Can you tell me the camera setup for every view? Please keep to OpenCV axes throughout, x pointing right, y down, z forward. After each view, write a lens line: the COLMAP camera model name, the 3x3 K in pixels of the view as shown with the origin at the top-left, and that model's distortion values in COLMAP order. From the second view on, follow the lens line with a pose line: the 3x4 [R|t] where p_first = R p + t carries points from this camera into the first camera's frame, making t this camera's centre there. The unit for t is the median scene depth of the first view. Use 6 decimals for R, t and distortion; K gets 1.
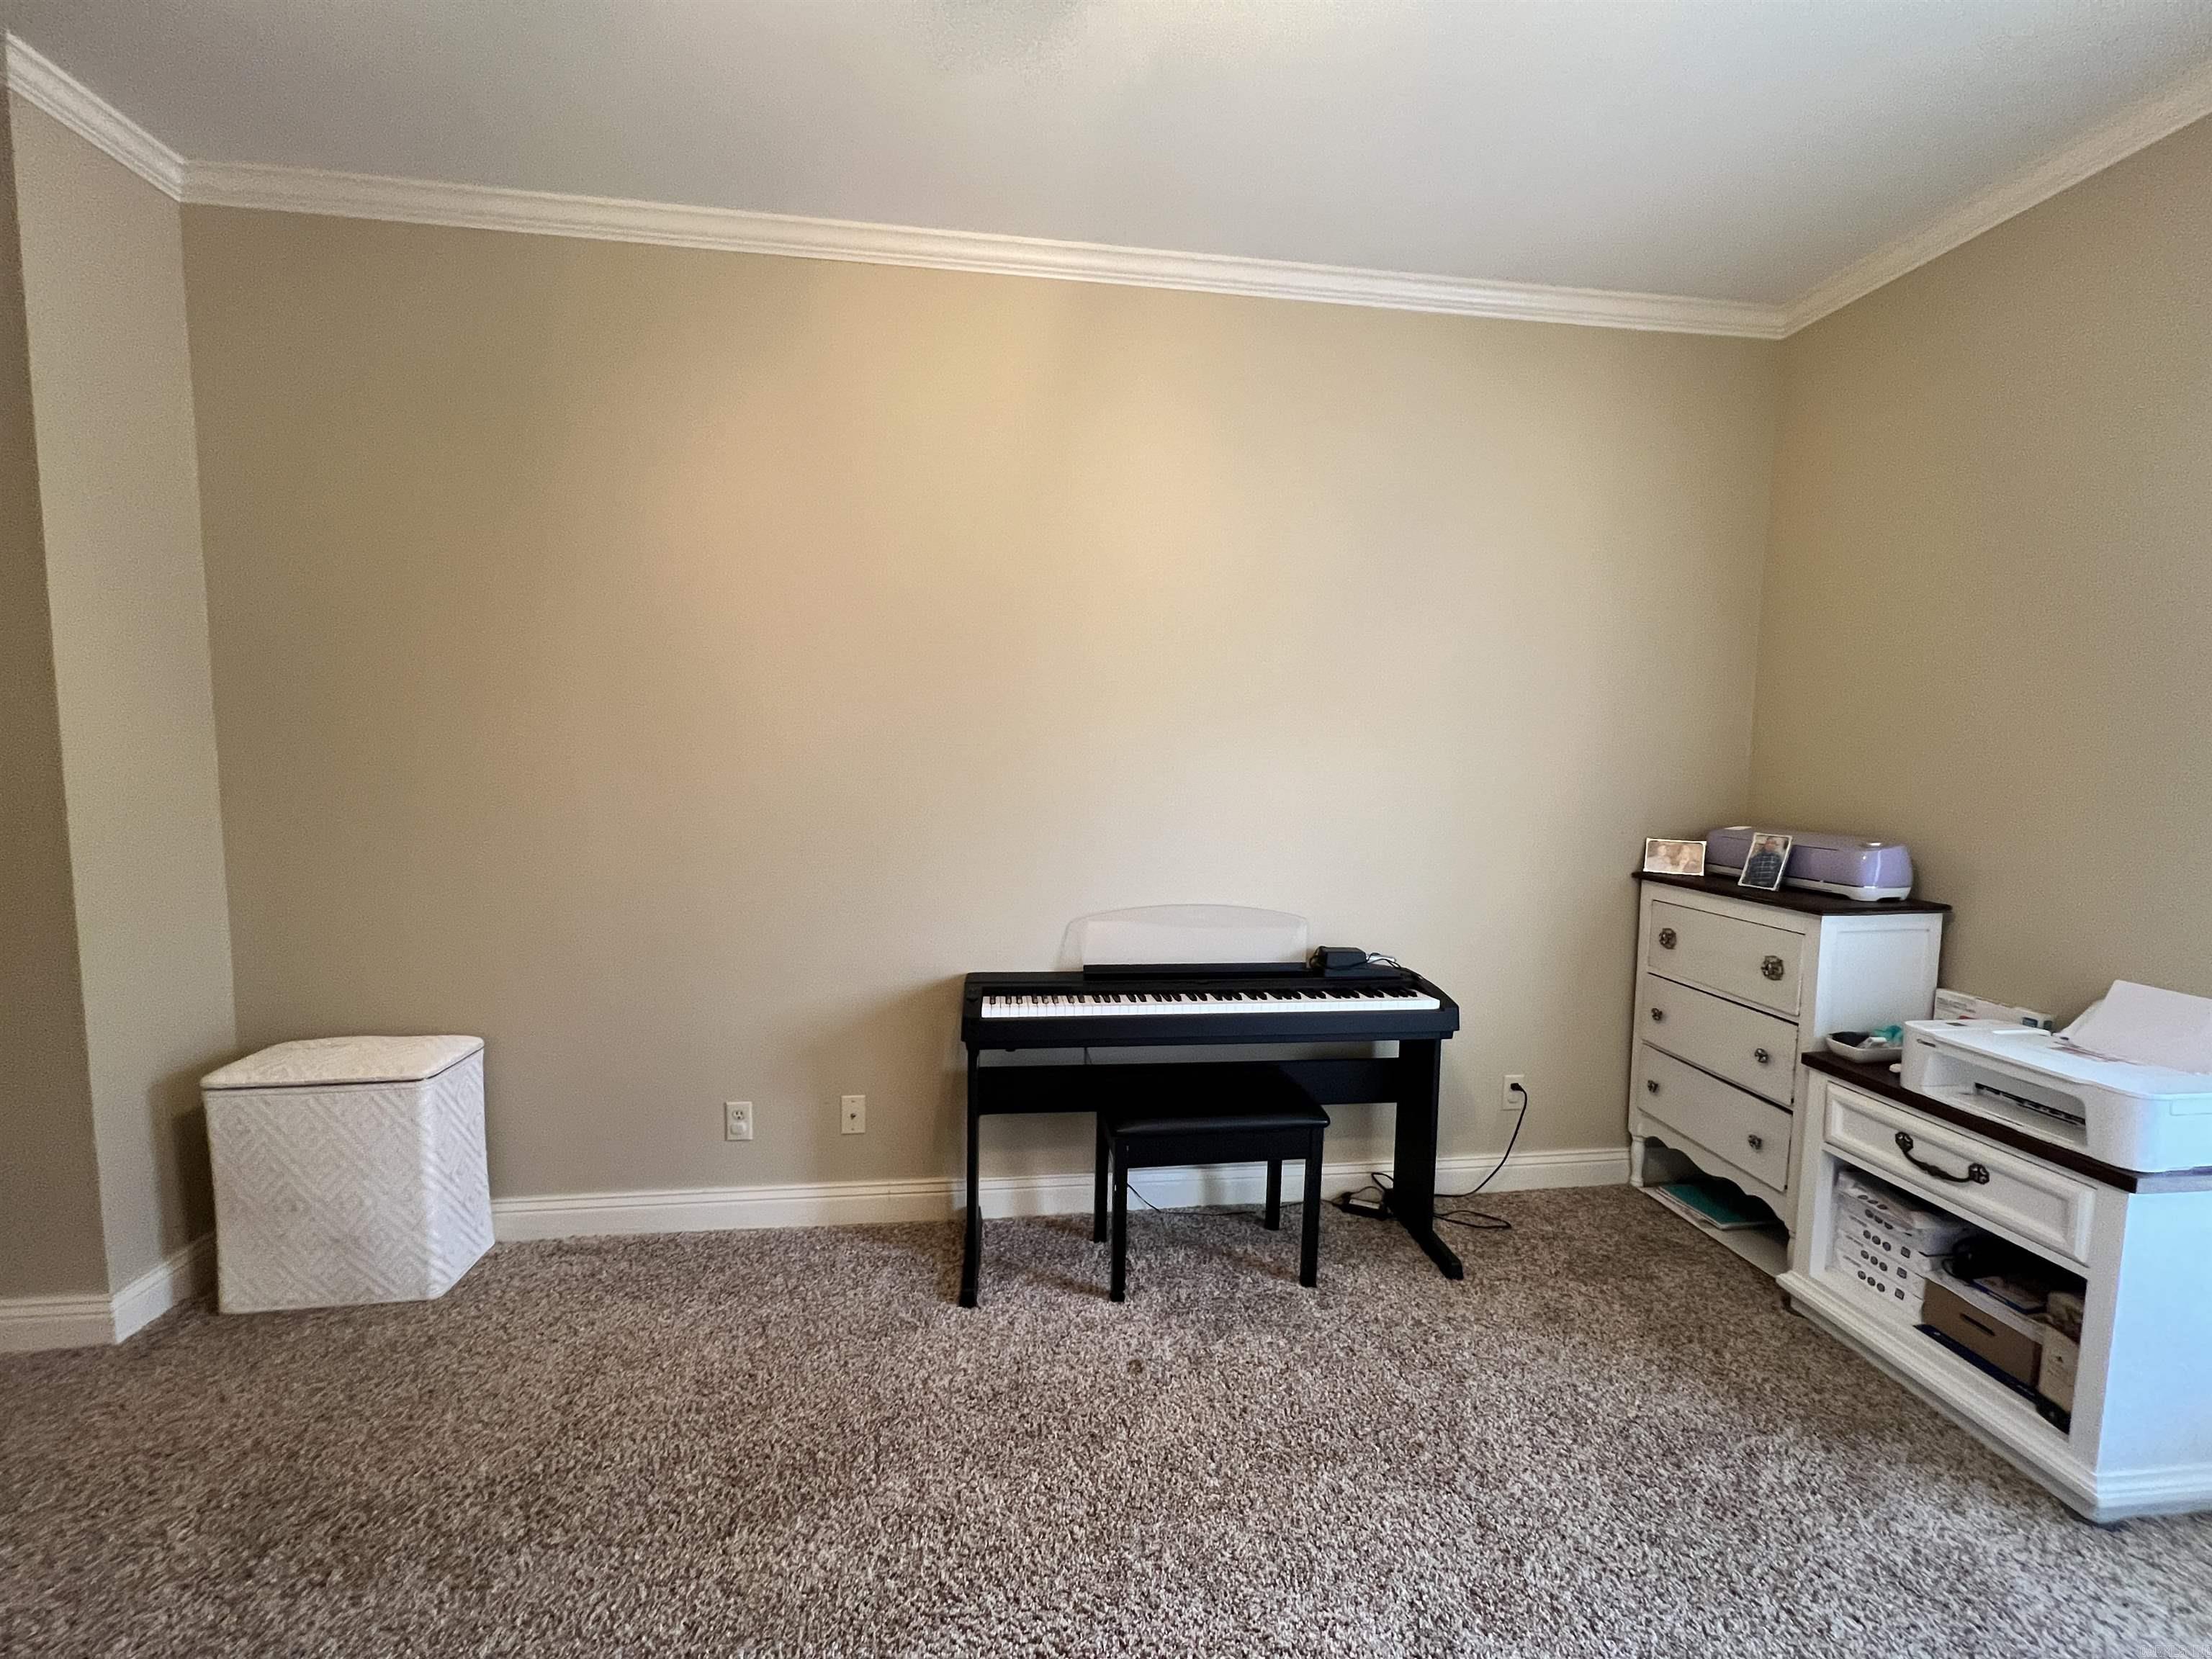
lens RADIAL K [[889.8, 0, 1105.7], [0, 889.8, 834.3], [0, 0, 1]] dist [-0.003506, 0.000757]
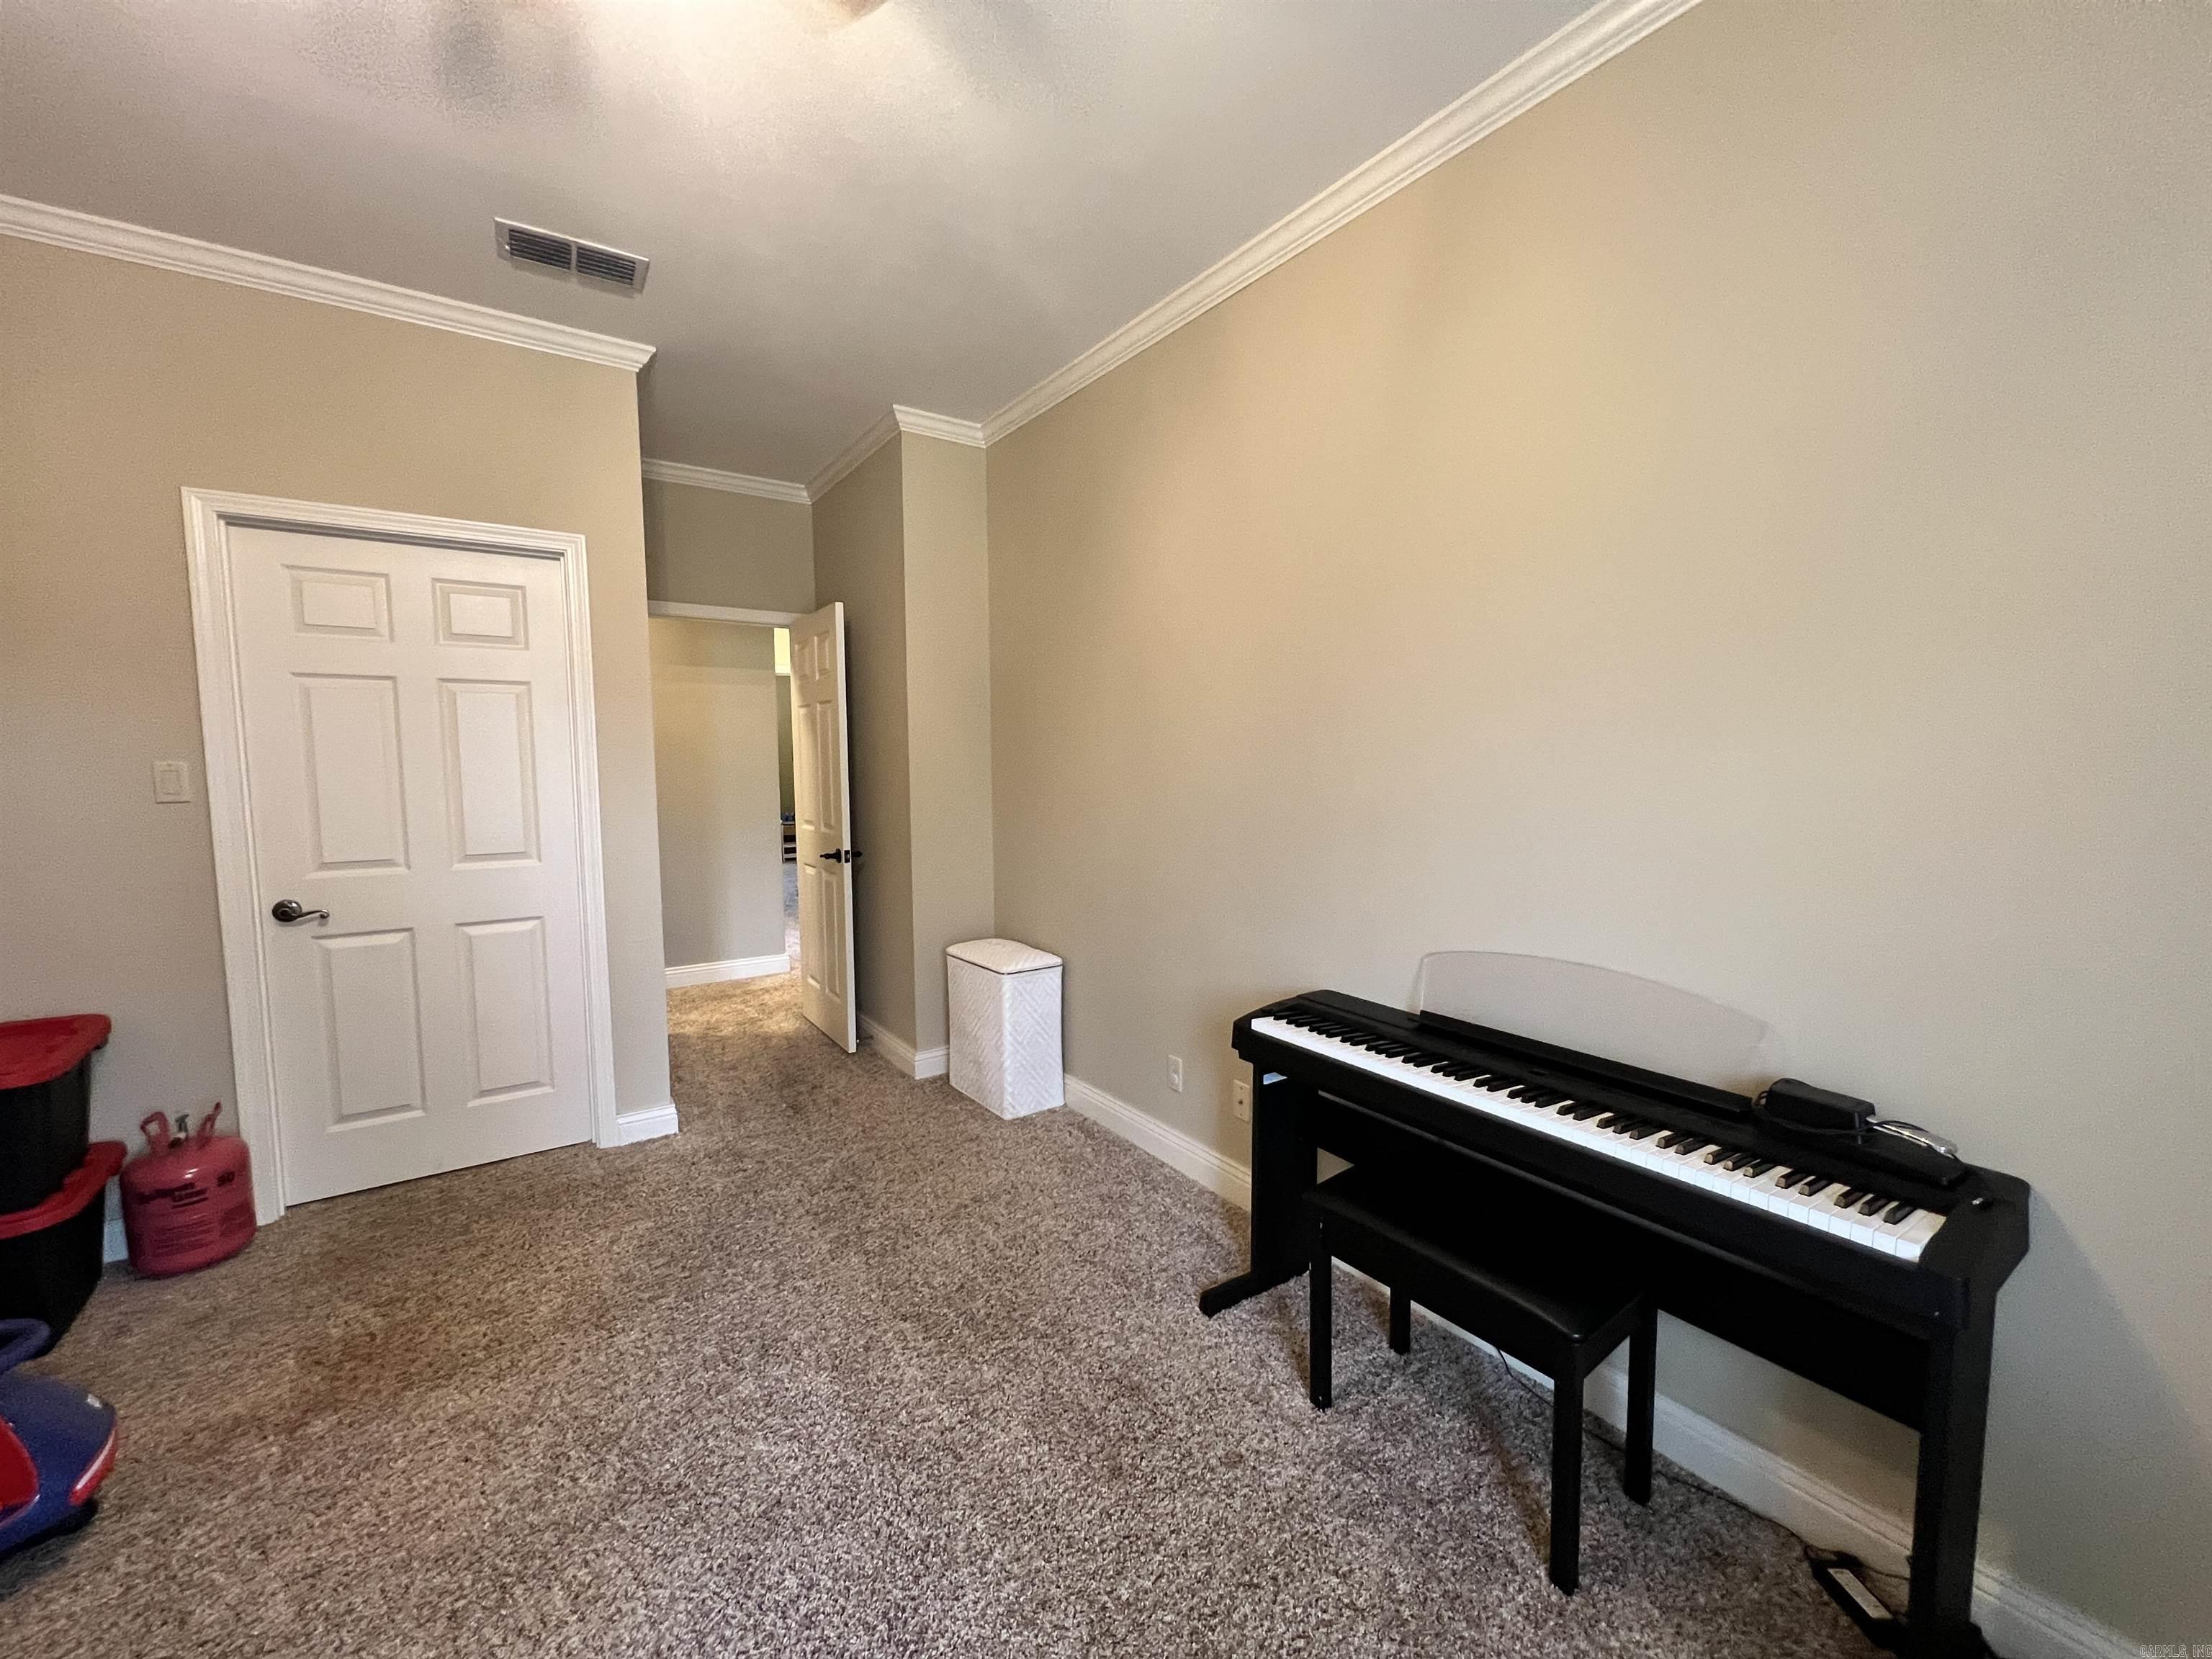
lens RADIAL K [[884.3, 0, 1103.8], [0, 884.3, 823.9], [0, 0, 1]] dist [-0.004256, 0.000921]
pose [[0.468821, 0.048455, -0.881963, 0.608333], [-0.066945, 0.997571, 0.019221, -0.020332], [0.880753, 0.050032, 0.470926, 0.398114]]
